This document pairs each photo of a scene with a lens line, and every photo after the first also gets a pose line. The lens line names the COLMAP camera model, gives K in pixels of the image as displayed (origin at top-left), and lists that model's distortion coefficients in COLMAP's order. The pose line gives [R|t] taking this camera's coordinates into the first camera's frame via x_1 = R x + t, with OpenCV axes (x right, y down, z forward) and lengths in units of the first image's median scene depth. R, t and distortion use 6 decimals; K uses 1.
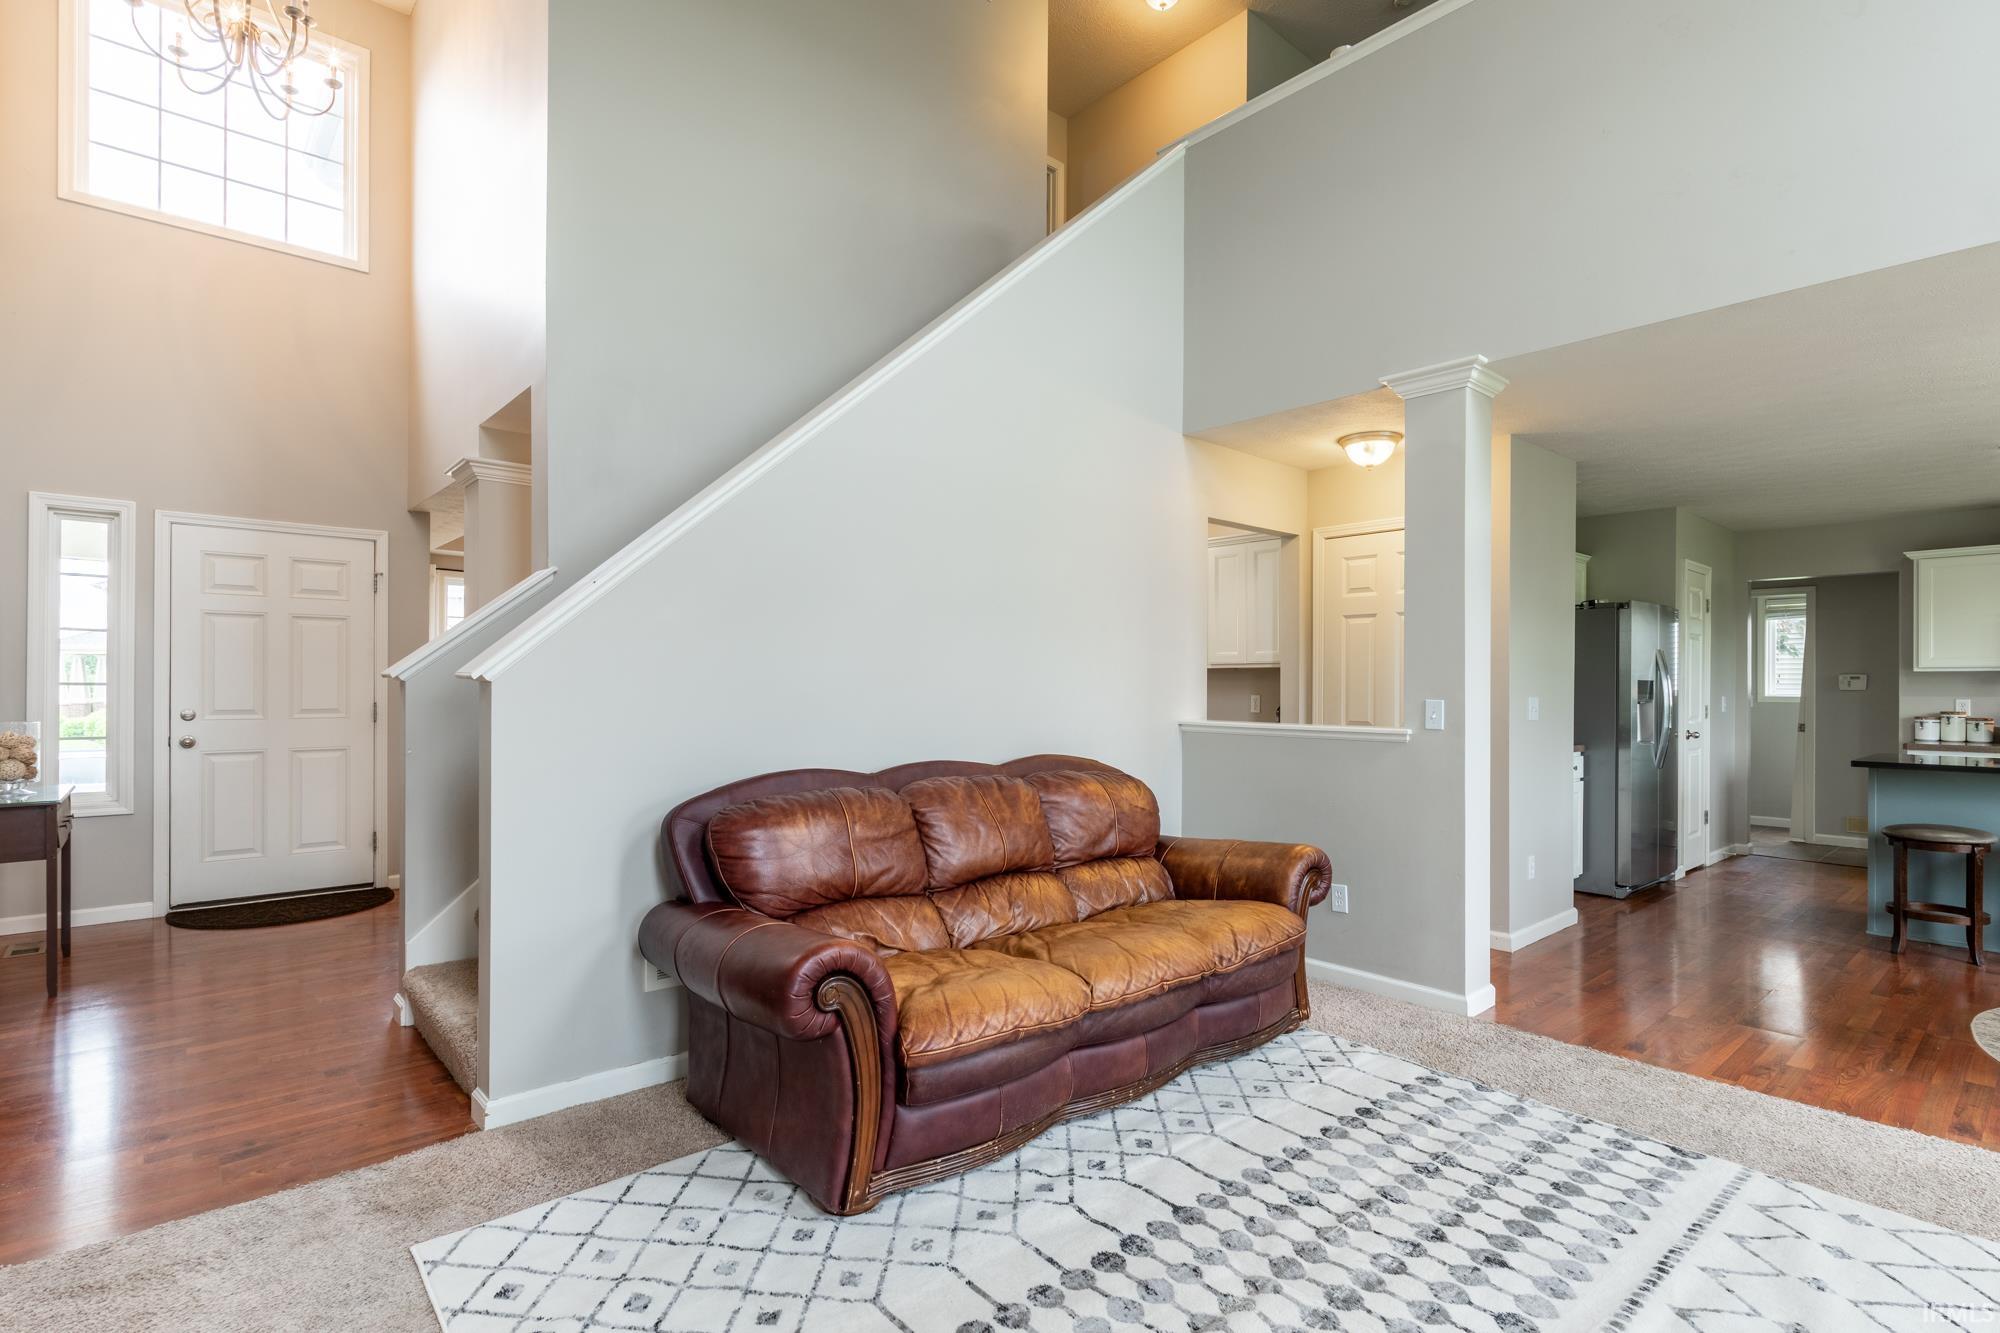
lens RADIAL K [[964.7, 0, 1006.8], [0, 964.7, 681.7], [0, 0, 1]] dist [0.000471, 0.000364]
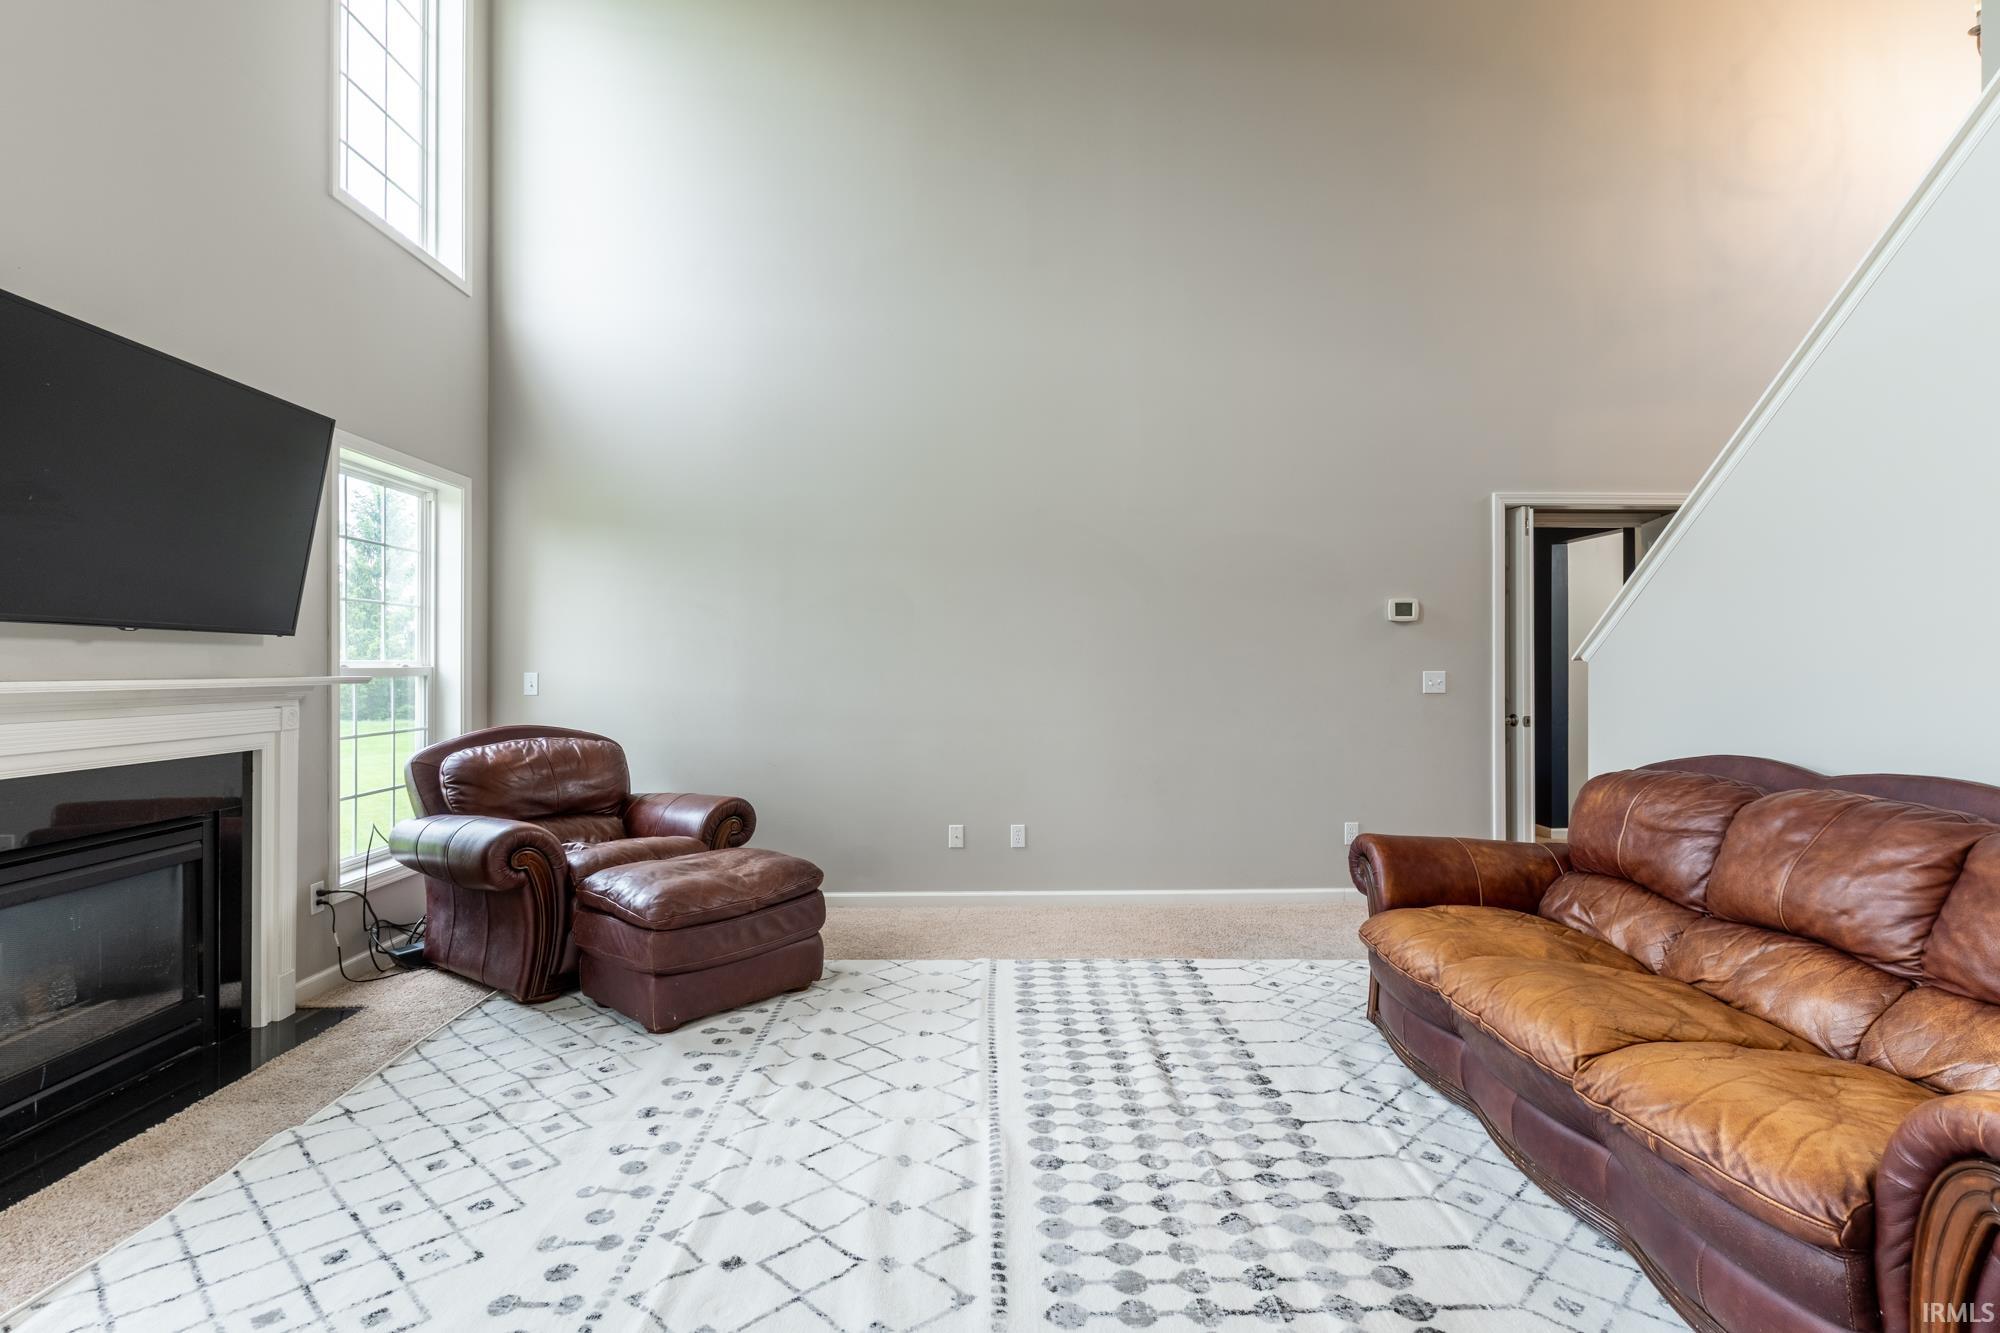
lens RADIAL K [[964.7, 0, 994.9], [0, 964.7, 664.6], [0, 0, 1]] dist [0.000471, 0.000364]
pose [[-0.648282, -0.009219, -0.761344, 1.248960], [-0.002147, 0.999945, -0.010280, 0.020677], [0.761397, -0.005030, -0.648266, 1.431334]]
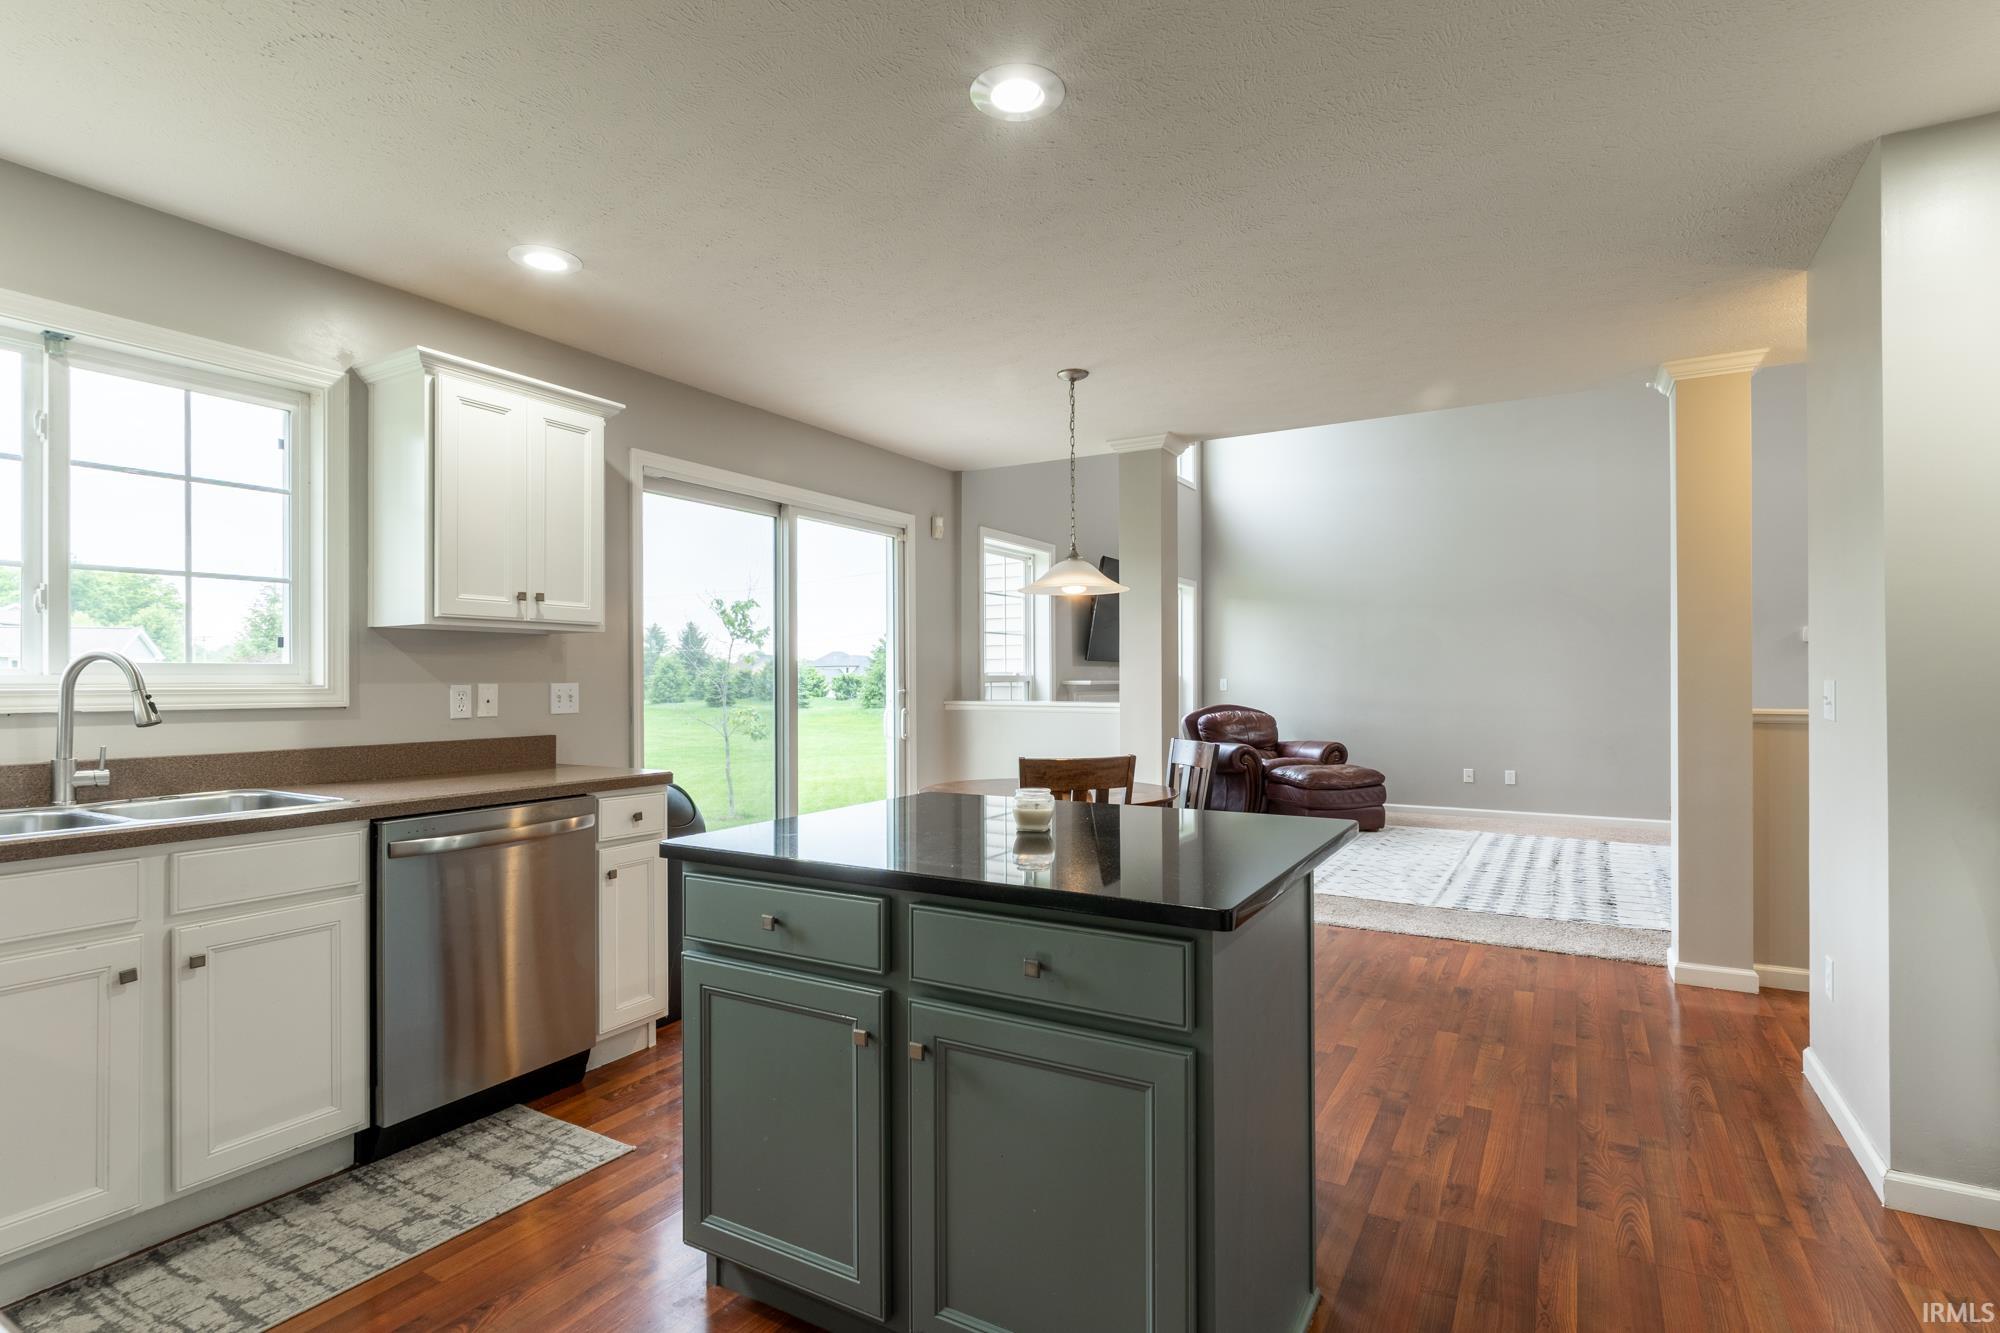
lens RADIAL K [[964.7, 0, 991.2], [0, 964.7, 668.5], [0, 0, 1]] dist [0.000471, 0.000364]
pose [[-0.955314, -0.005341, -0.295544, 1.256529], [-0.002197, 0.999937, -0.010968, 0.020696], [0.295584, -0.009829, -0.955266, 1.440613]]
